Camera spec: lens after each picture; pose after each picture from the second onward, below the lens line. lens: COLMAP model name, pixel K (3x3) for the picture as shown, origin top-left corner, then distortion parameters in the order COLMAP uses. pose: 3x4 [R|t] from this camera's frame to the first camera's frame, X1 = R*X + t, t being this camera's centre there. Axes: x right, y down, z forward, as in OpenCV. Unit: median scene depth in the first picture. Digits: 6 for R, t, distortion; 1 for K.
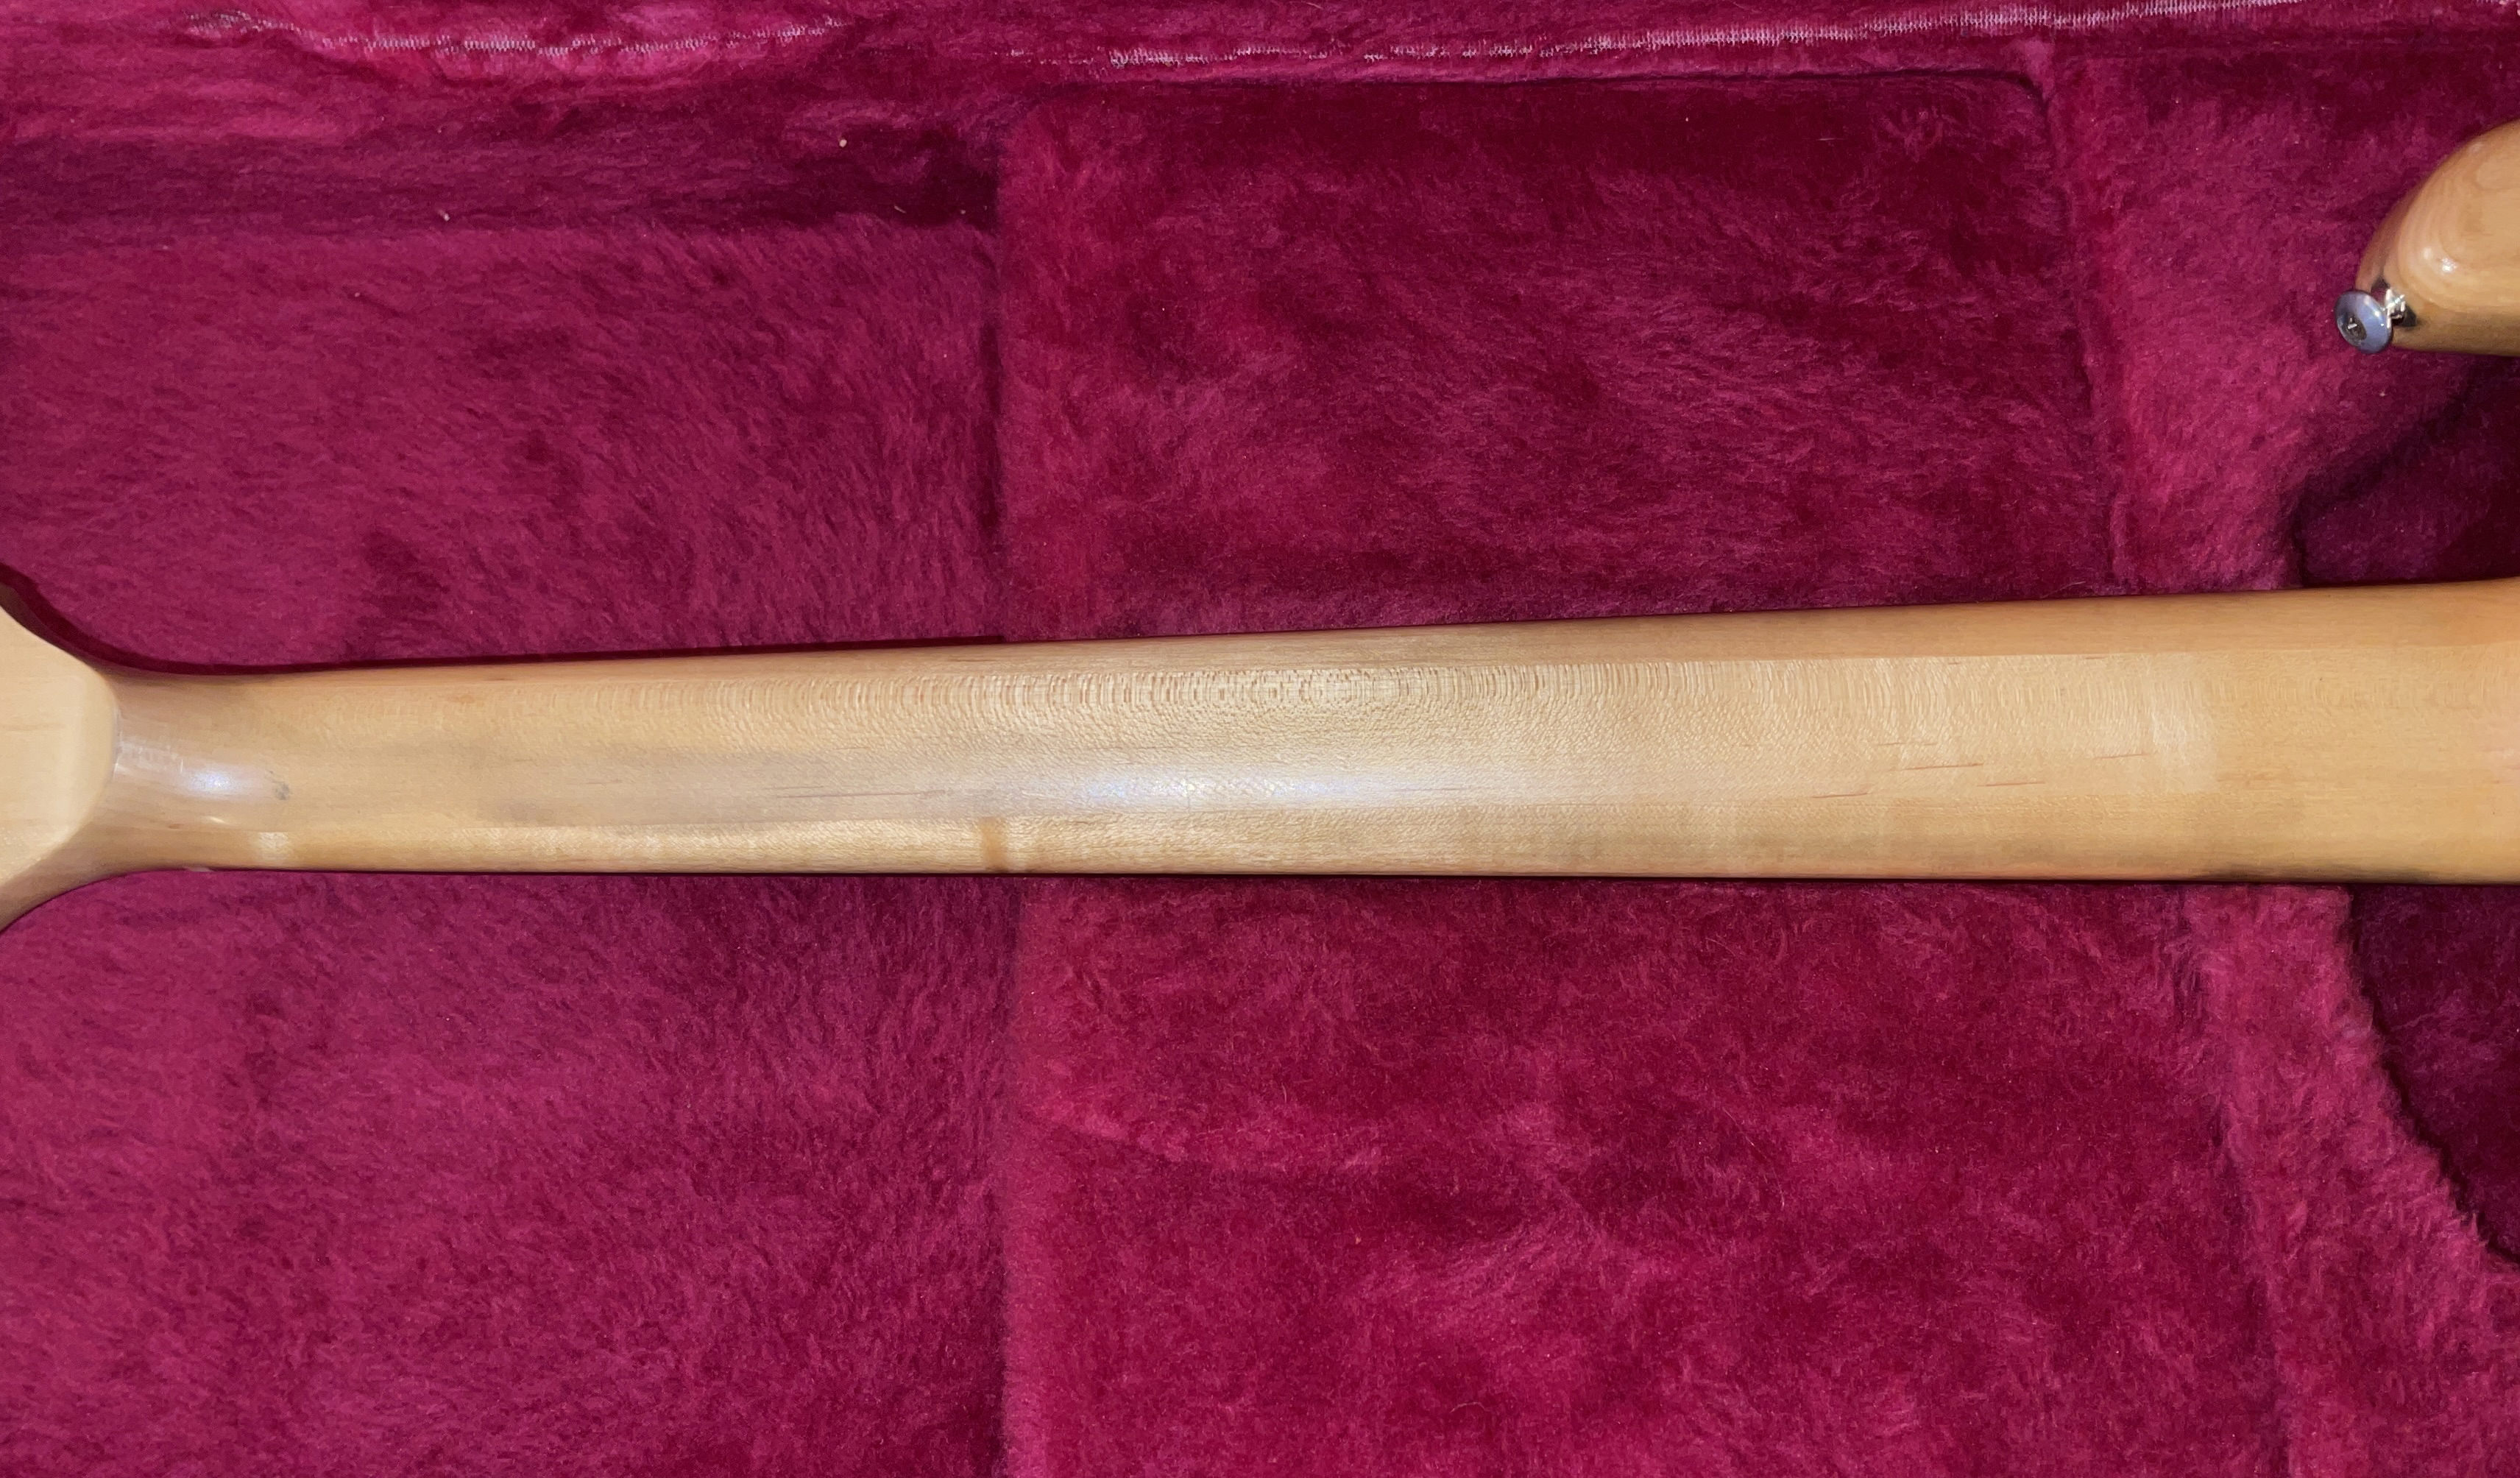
lens RADIAL K [[2194.0, 0, 1362.5], [0, 2194.0, 713.3], [0, 0, 1]] dist [0.029705, -0.006611]
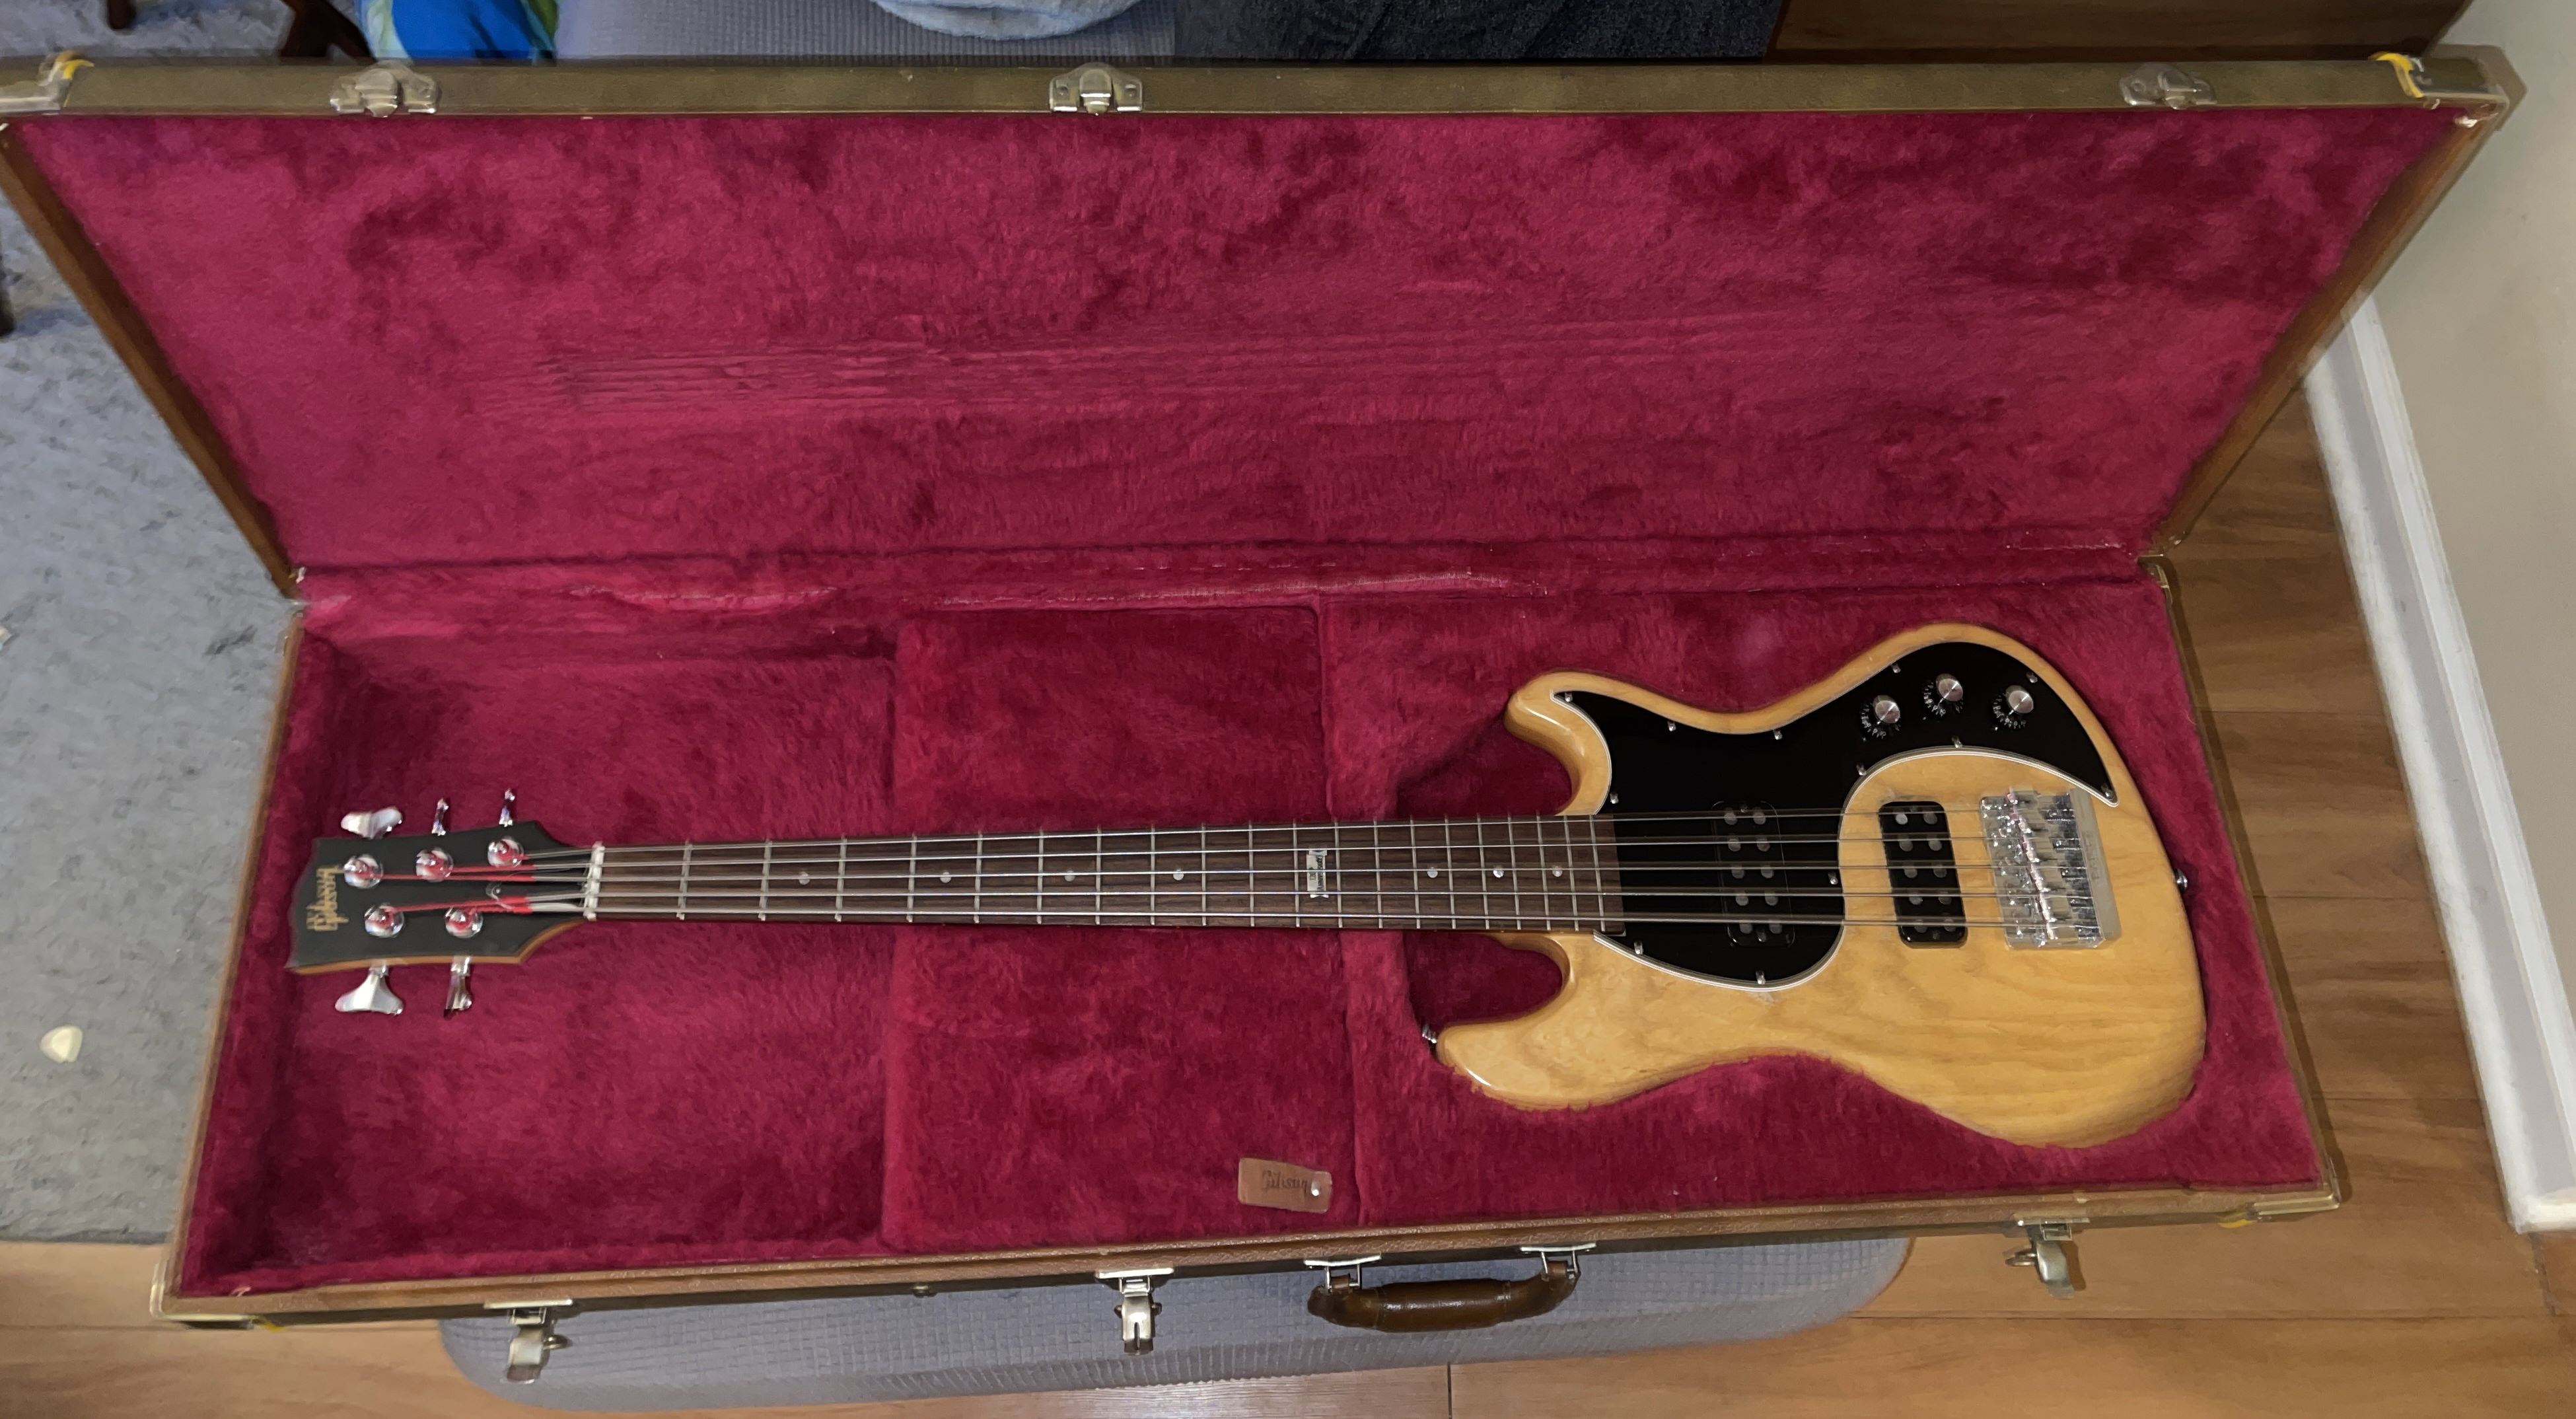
lens RADIAL K [[1798.7, 0, 1346.5], [0, 1798.7, 584.9], [0, 0, 1]] dist [0.021305, -0.042038]
pose [[0.996507, 0.005228, 0.083348, 0.178577], [0.007019, 0.989263, -0.145981, -0.012087], [-0.083216, 0.146056, 0.985770, -1.104546]]
